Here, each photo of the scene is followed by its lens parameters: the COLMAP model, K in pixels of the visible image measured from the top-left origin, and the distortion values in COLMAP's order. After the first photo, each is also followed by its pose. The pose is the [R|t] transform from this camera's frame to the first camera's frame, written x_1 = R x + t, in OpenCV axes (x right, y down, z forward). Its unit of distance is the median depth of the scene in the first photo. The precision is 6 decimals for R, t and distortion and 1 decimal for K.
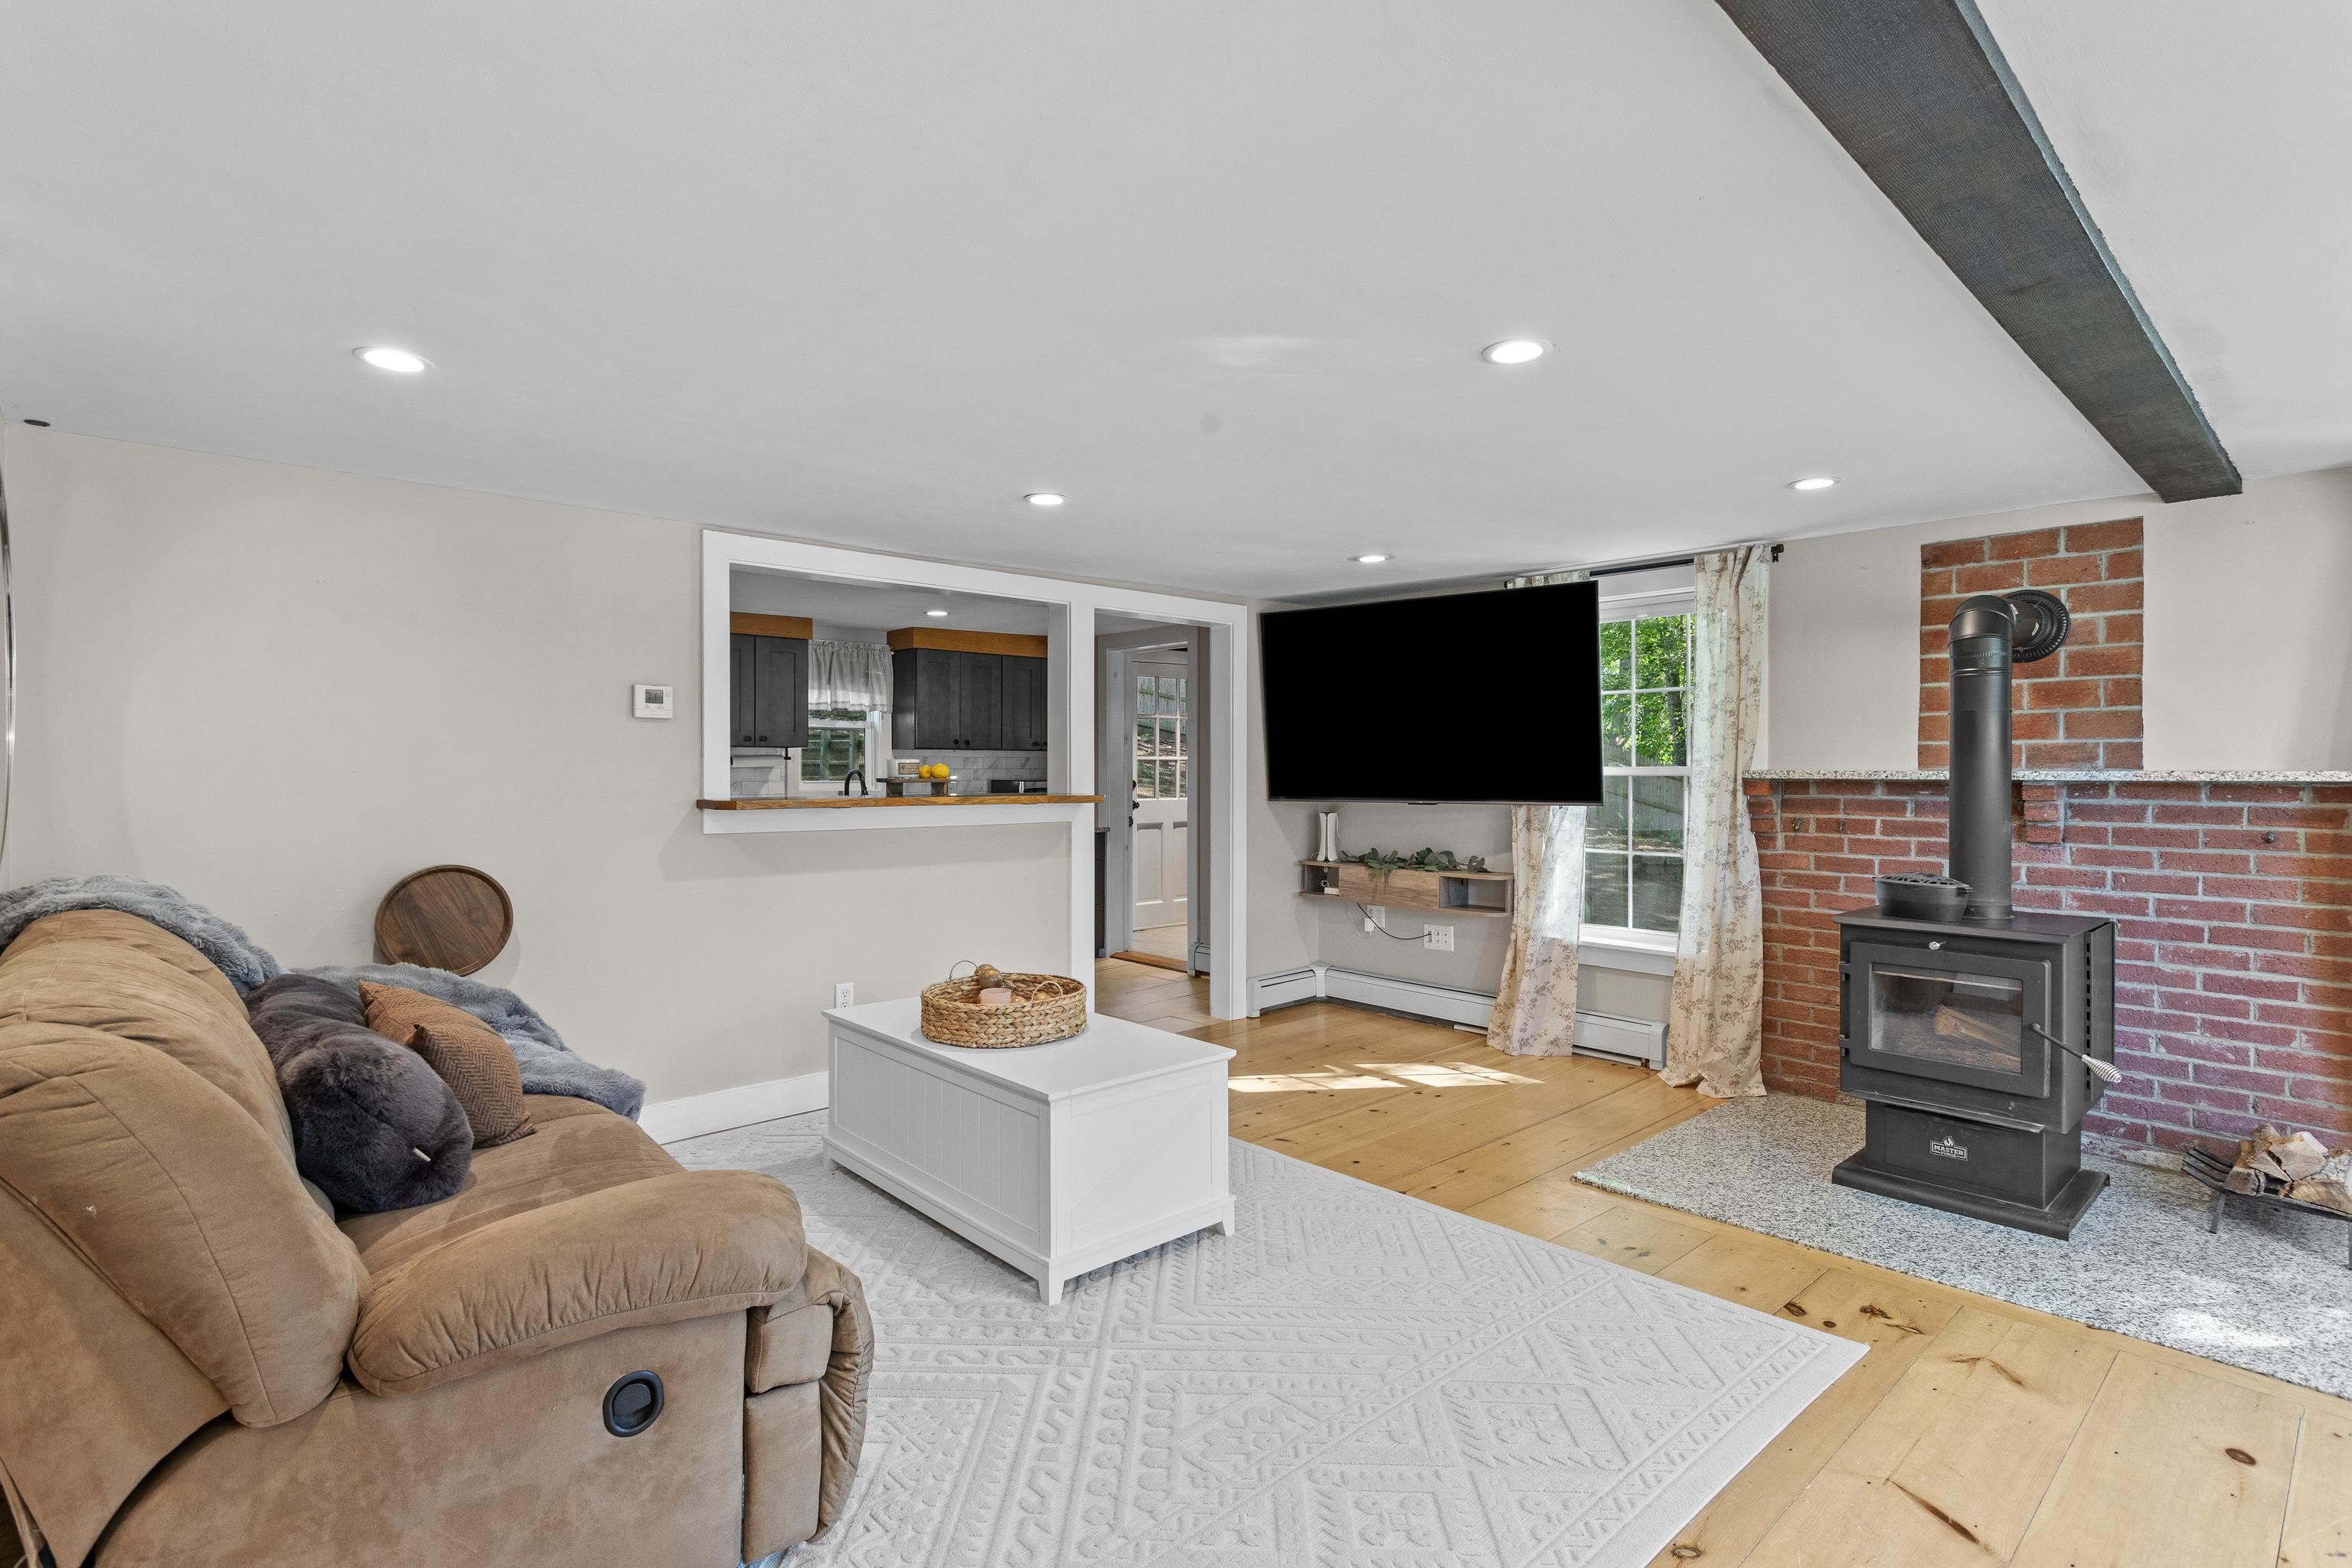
lens RADIAL K [[1114.1, 0, 1183.8], [0, 1114.1, 775.7], [0, 0, 1]] dist [-0.000874, 0.001445]
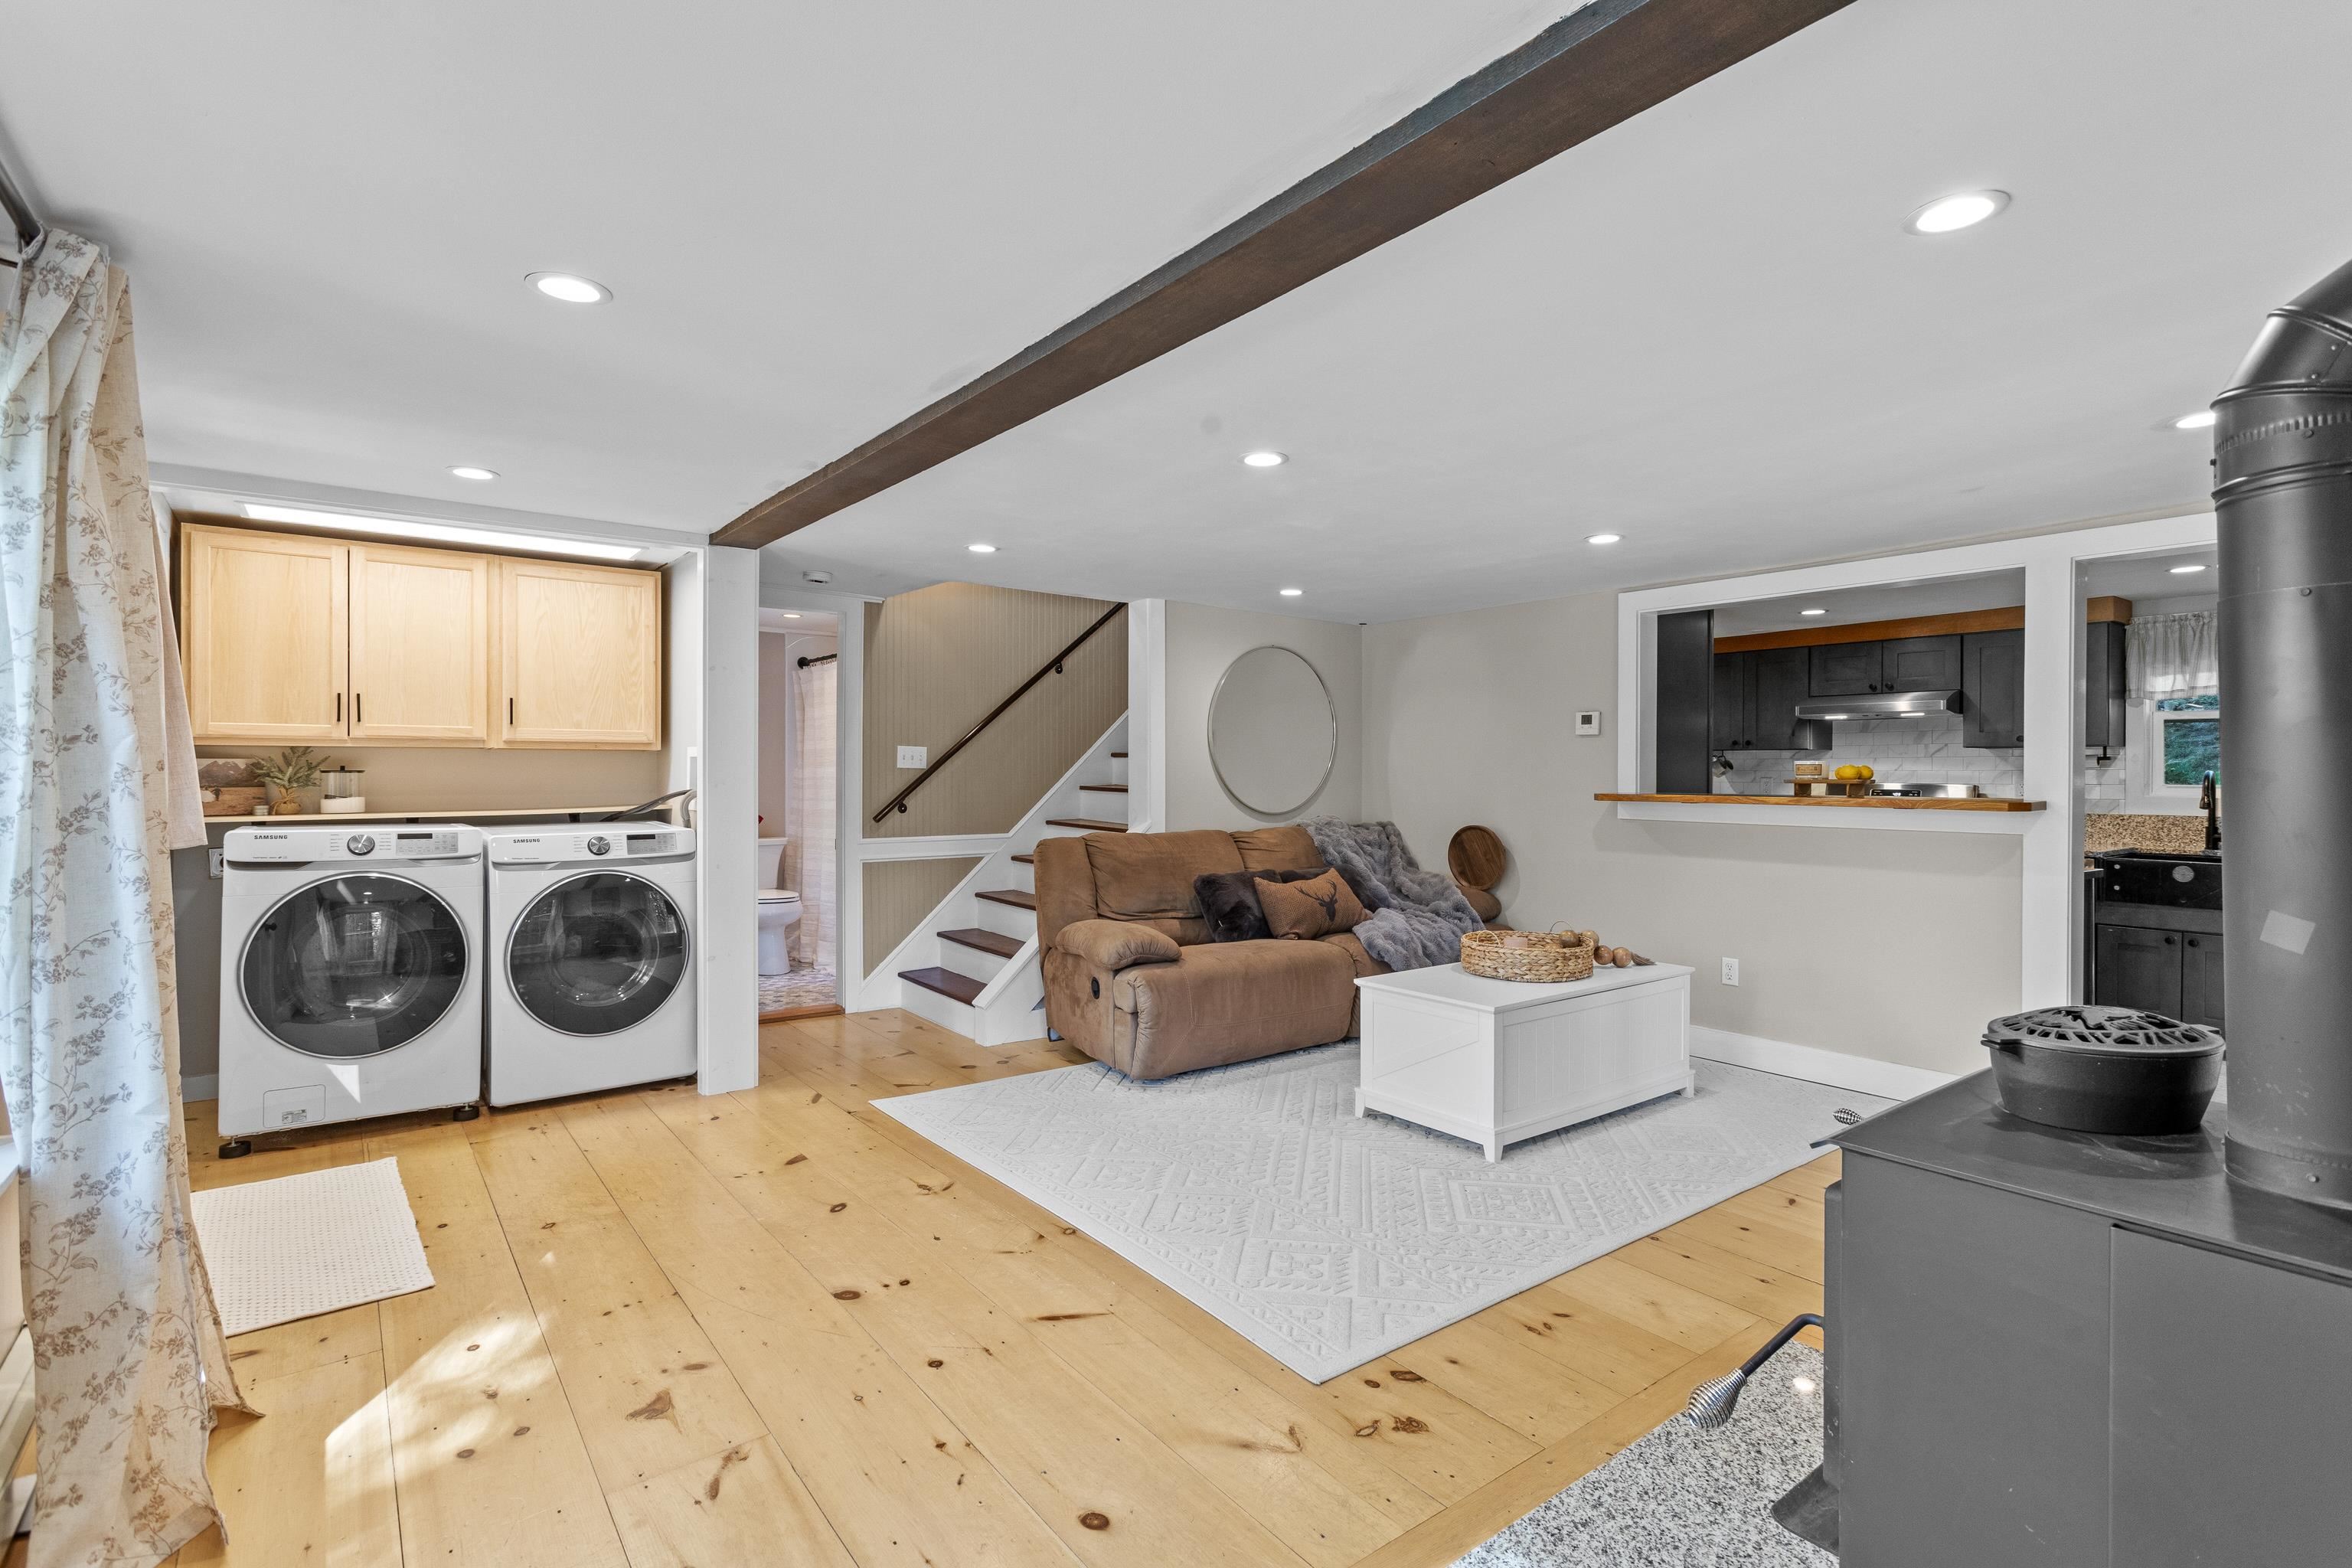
lens RADIAL K [[1114.1, 0, 1183.3], [0, 1114.1, 776.5], [0, 0, 1]] dist [-0.000874, 0.001445]
pose [[-0.090307, 0.001908, -0.995912, 1.107187], [-0.008141, 0.999963, 0.002654, 0.002868], [0.995881, 0.008348, -0.090288, 0.690960]]
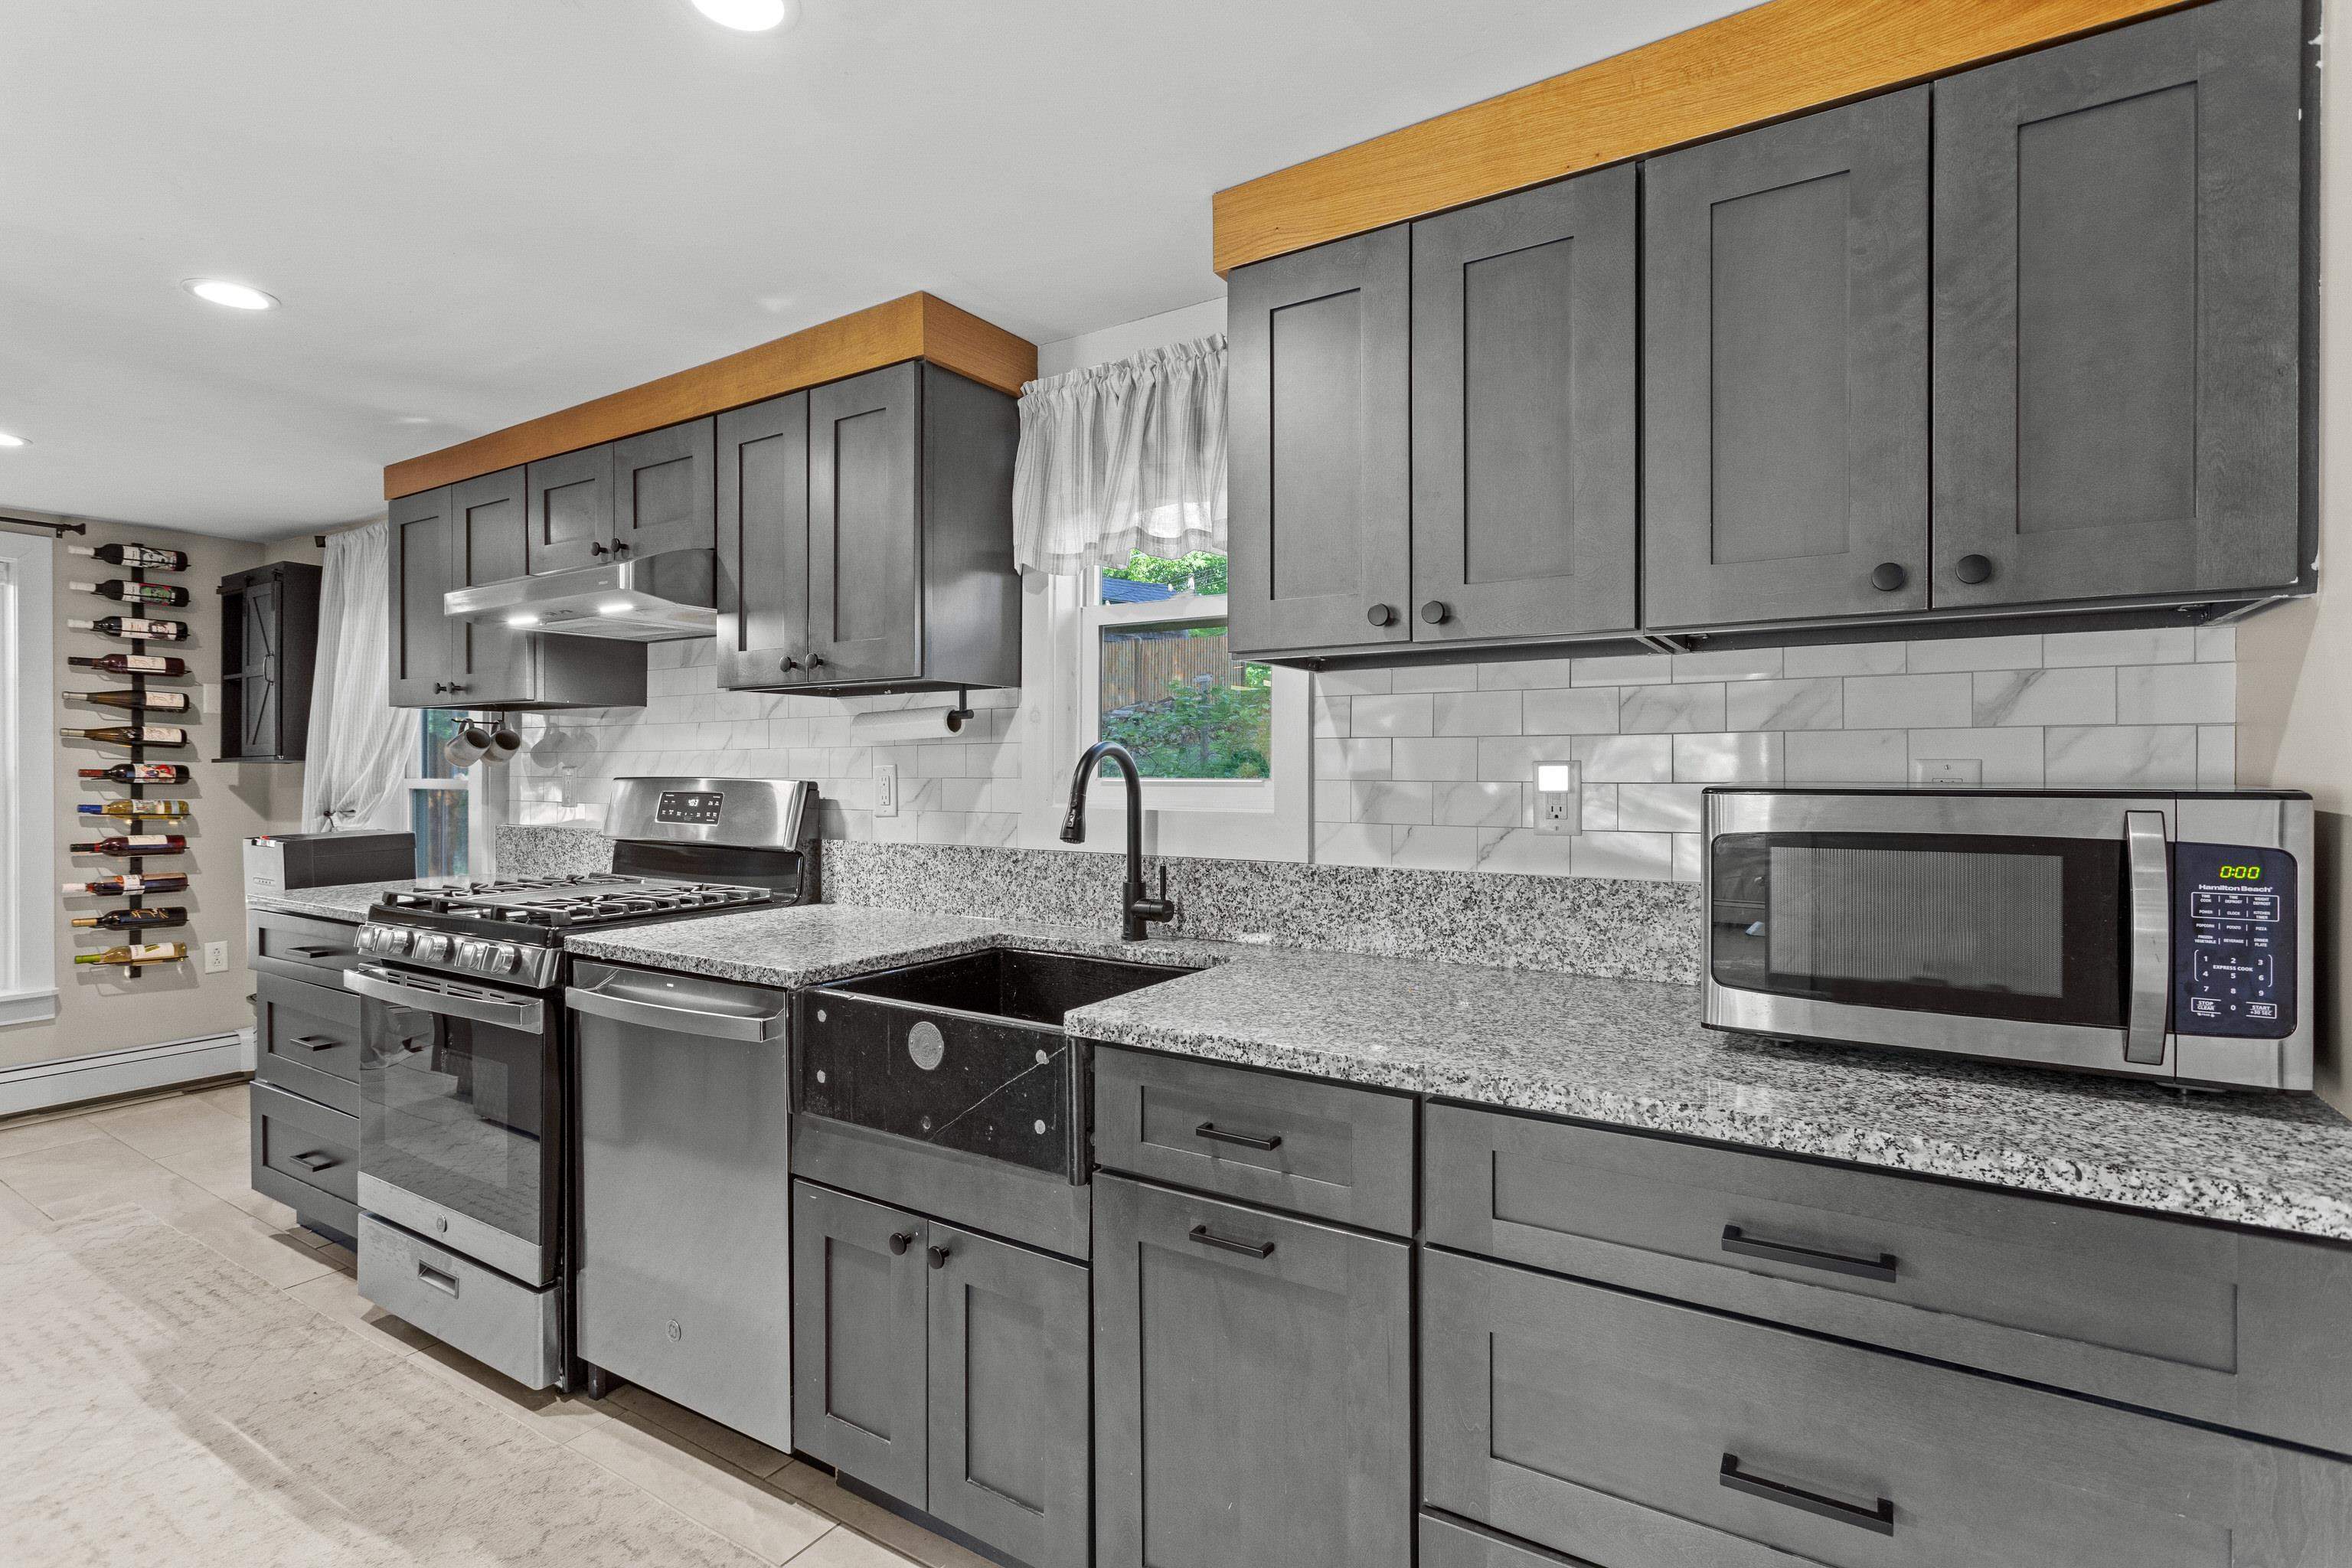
lens RADIAL K [[1114.1, 0, 1185.8], [0, 1114.1, 773.9], [0, 0, 1]] dist [-0.000874, 0.001445]
pose [[0.264614, 0.003481, -0.964348, 0.013939], [-0.005689, 0.999982, 0.002049, 0.002829], [0.964338, 0.004944, 0.264629, 1.867813]]
